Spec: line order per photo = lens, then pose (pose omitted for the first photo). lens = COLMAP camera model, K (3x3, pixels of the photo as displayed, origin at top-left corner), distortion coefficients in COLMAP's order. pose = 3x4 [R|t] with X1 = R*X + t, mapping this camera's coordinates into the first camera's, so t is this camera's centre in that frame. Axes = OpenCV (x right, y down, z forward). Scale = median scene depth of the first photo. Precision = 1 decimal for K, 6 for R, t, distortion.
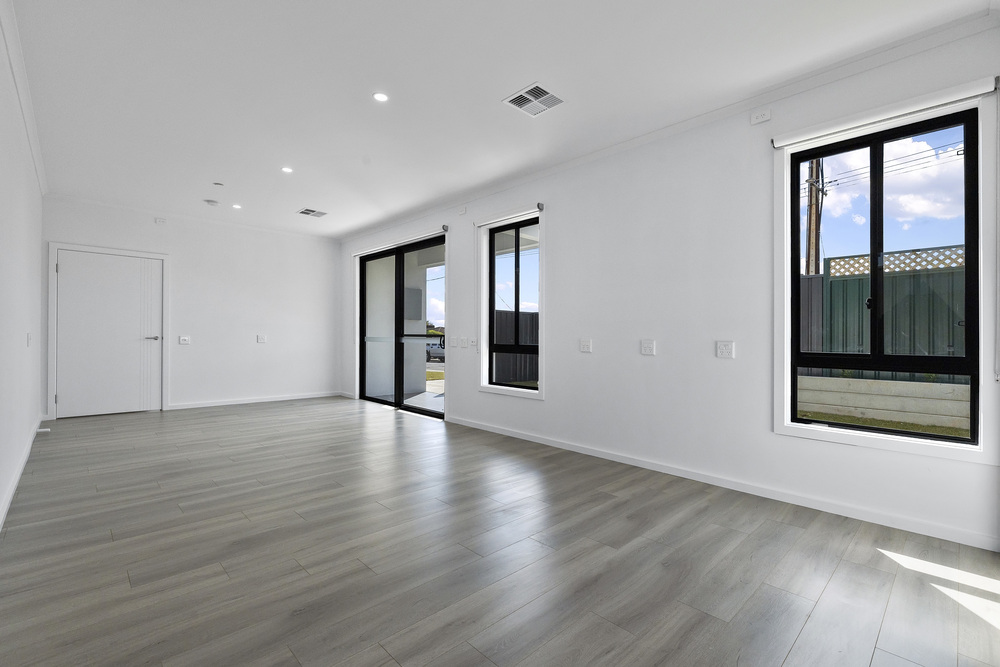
lens RADIAL K [[444.5, 0, 500.0], [0, 444.5, 333.5], [0, 0, 1]] dist [0.000087, 0.000376]
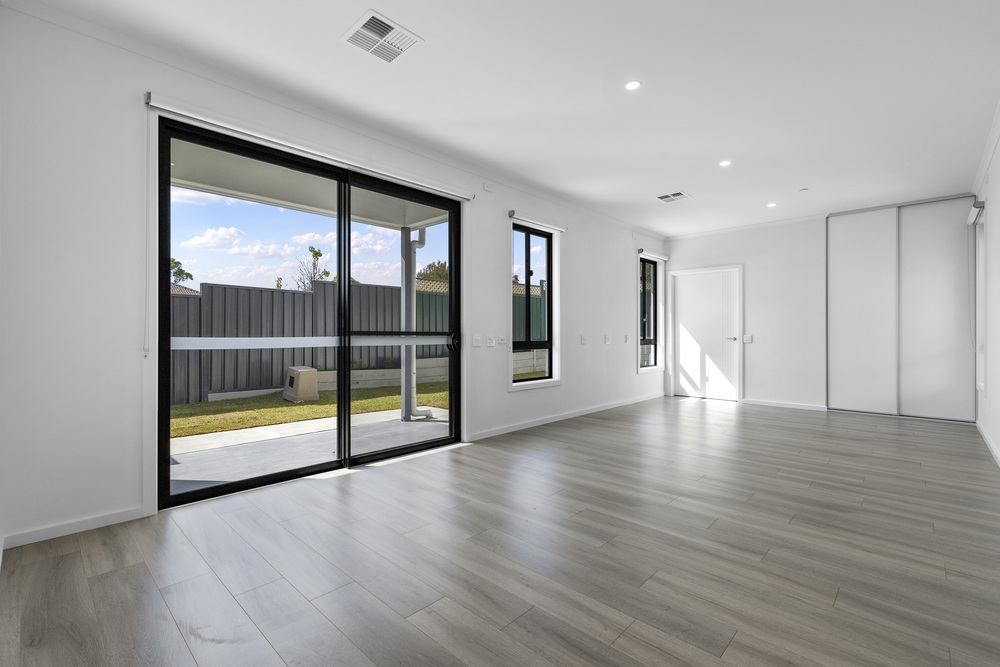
lens RADIAL K [[440.7, 0, 506.3], [0, 440.7, 346.1], [0, 0, 1]] dist [0.000713, -0.000187]
pose [[-0.045000, -0.033587, 0.998422, -1.066201], [-0.000804, 0.999436, 0.033584, 0.002971], [-0.998987, 0.000708, -0.045001, 1.163763]]
